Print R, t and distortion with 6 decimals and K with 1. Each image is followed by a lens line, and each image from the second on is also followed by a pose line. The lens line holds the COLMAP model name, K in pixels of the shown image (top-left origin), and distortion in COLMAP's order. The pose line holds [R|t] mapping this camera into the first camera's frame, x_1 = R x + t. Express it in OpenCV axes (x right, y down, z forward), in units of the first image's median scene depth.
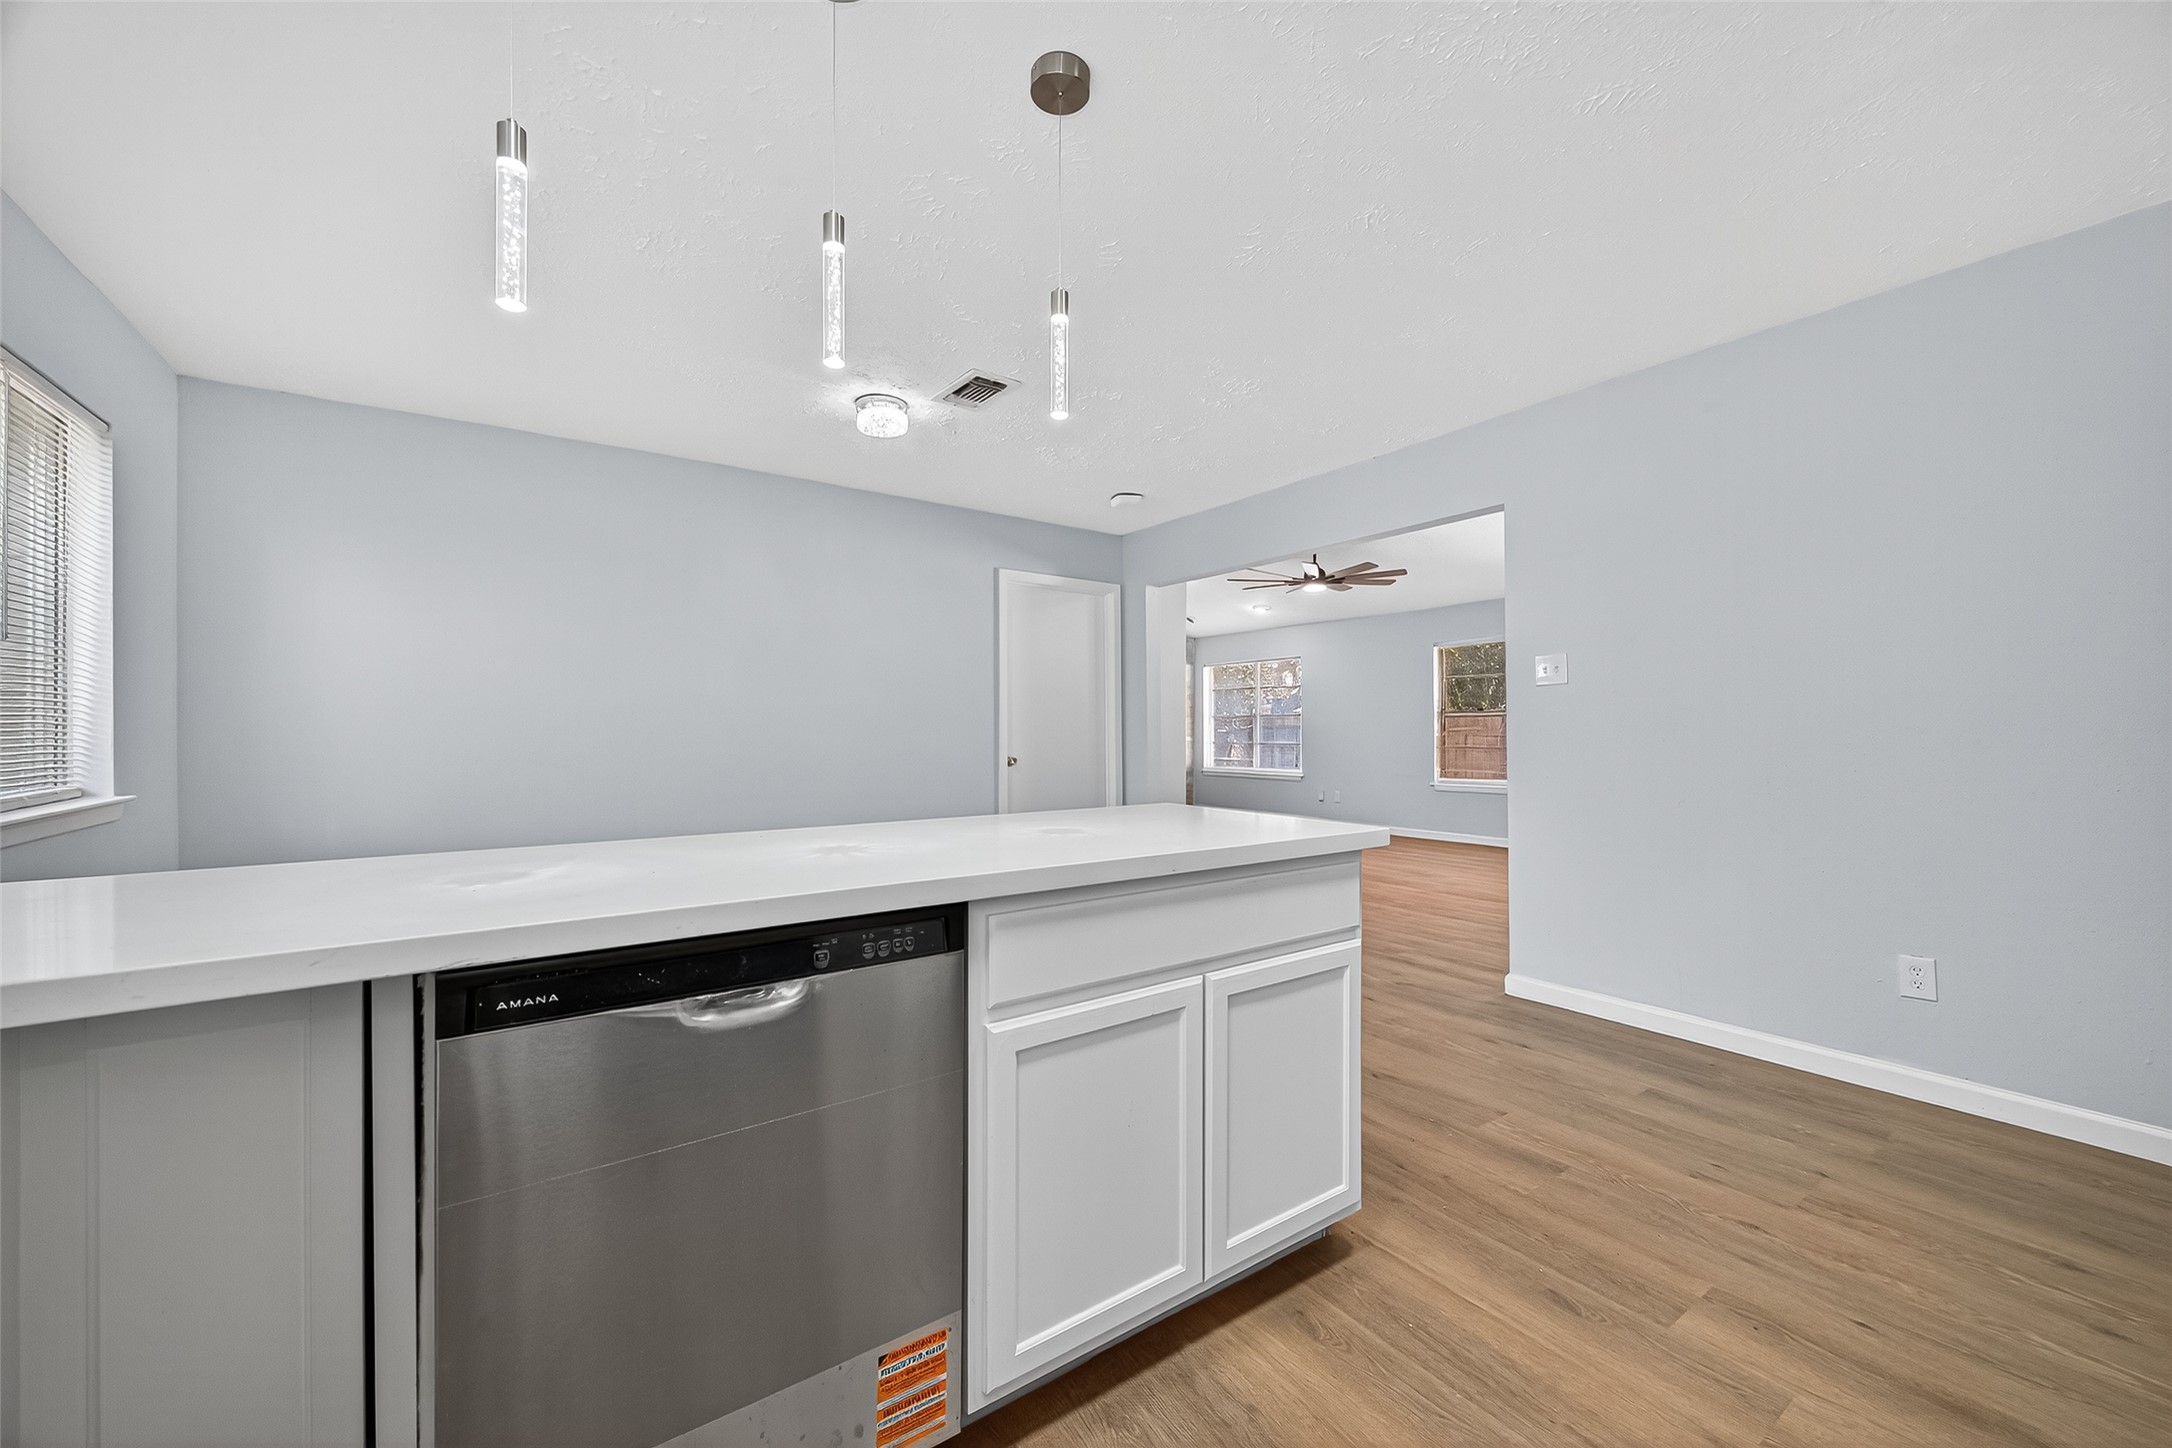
lens RADIAL K [[845.1, 0, 1105.6], [0, 845.1, 725.9], [0, 0, 1]] dist [0.006974, -0.001909]
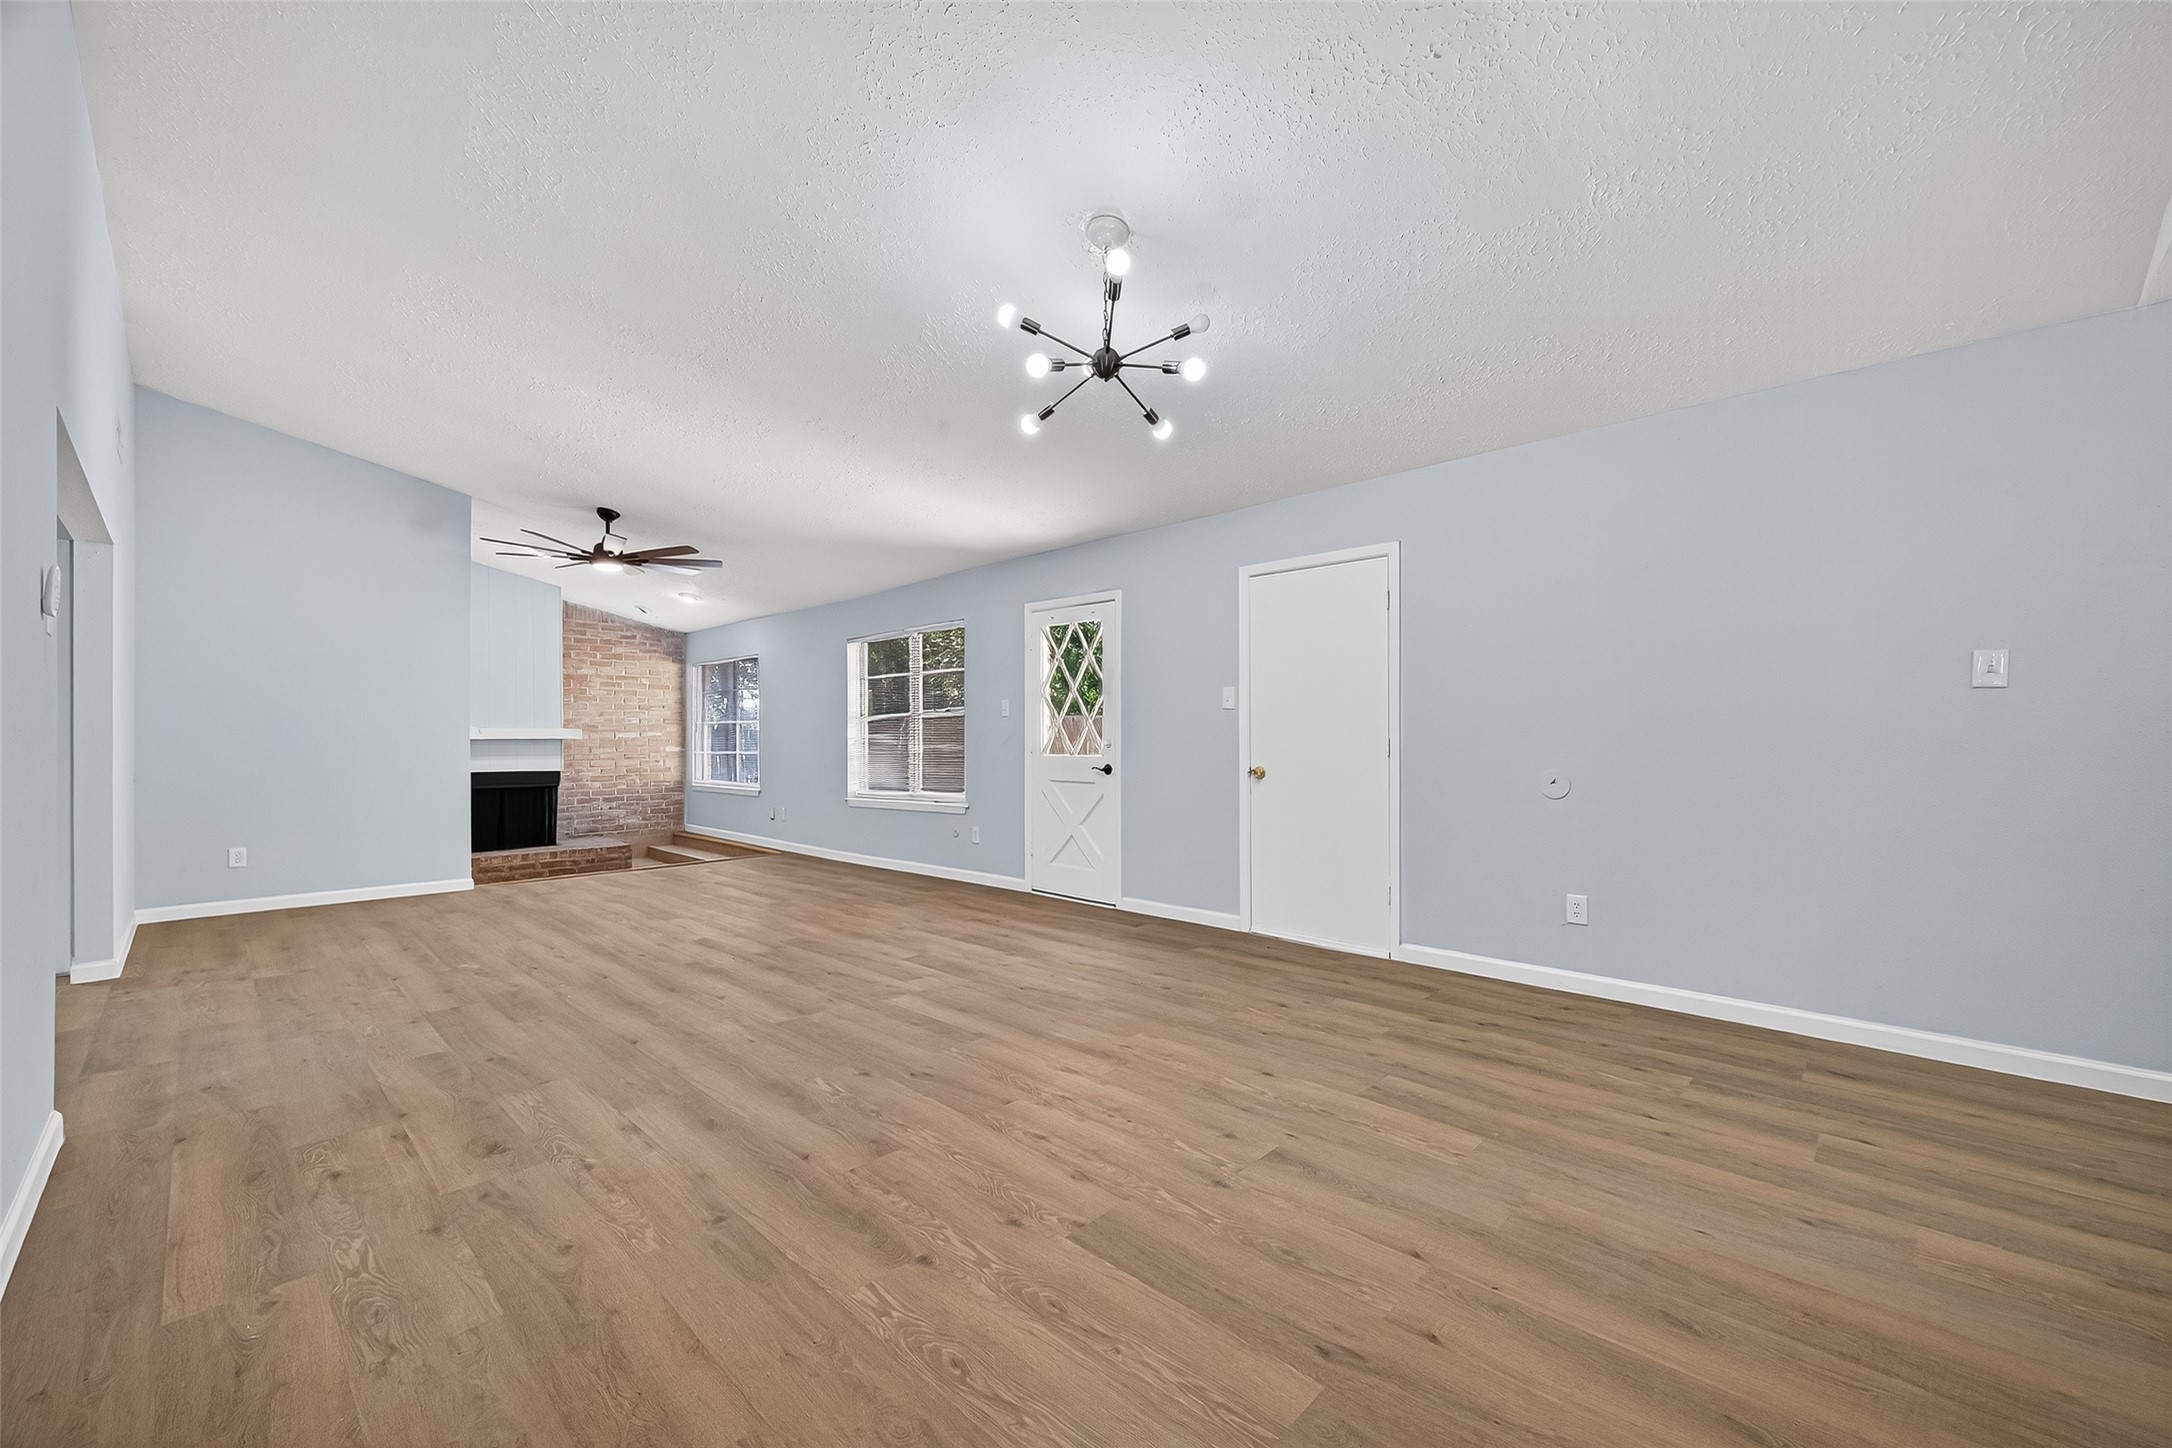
lens RADIAL K [[845.1, 0, 1088.0], [0, 845.1, 732.3], [0, 0, 1]] dist [0.006974, -0.001909]
pose [[0.982128, -0.005955, 0.188119, 0.400216], [0.005698, 0.999982, 0.001909, -0.001163], [-0.188127, -0.000803, 0.982144, 0.071895]]
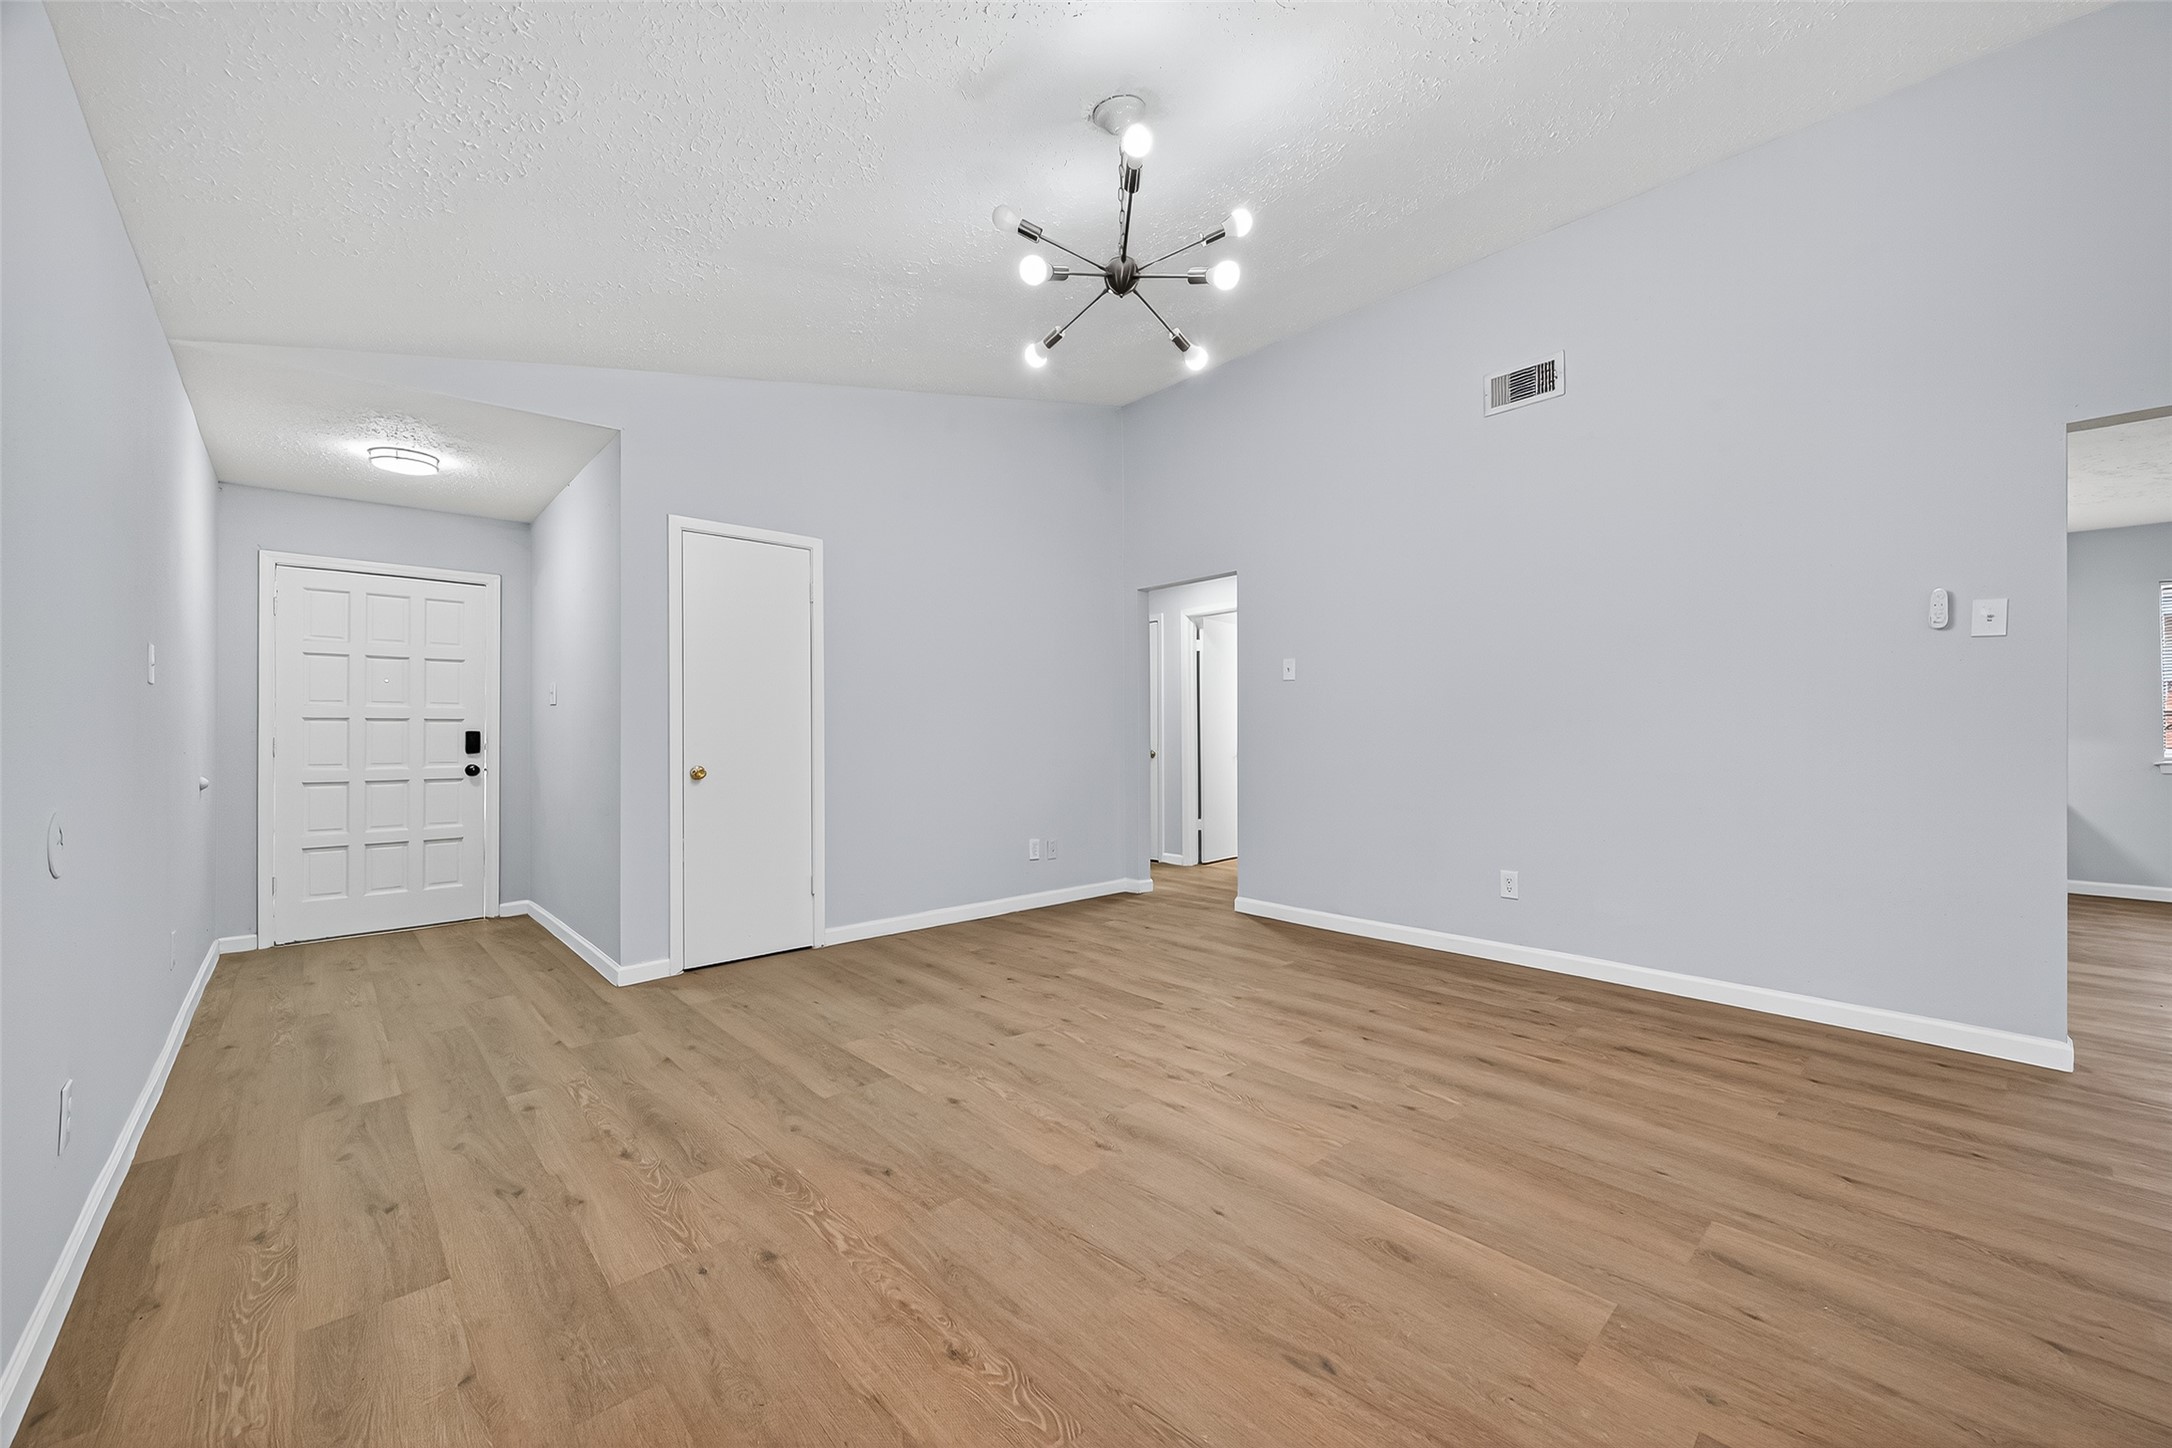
lens RADIAL K [[845.1, 0, 1098.1], [0, 845.1, 720.9], [0, 0, 1]] dist [0.006974, -0.001909]
pose [[-0.992030, 0.003804, -0.125944, 0.494692], [0.006709, 0.999721, -0.022649, 0.005045], [0.125823, -0.023314, -0.991779, 0.569787]]
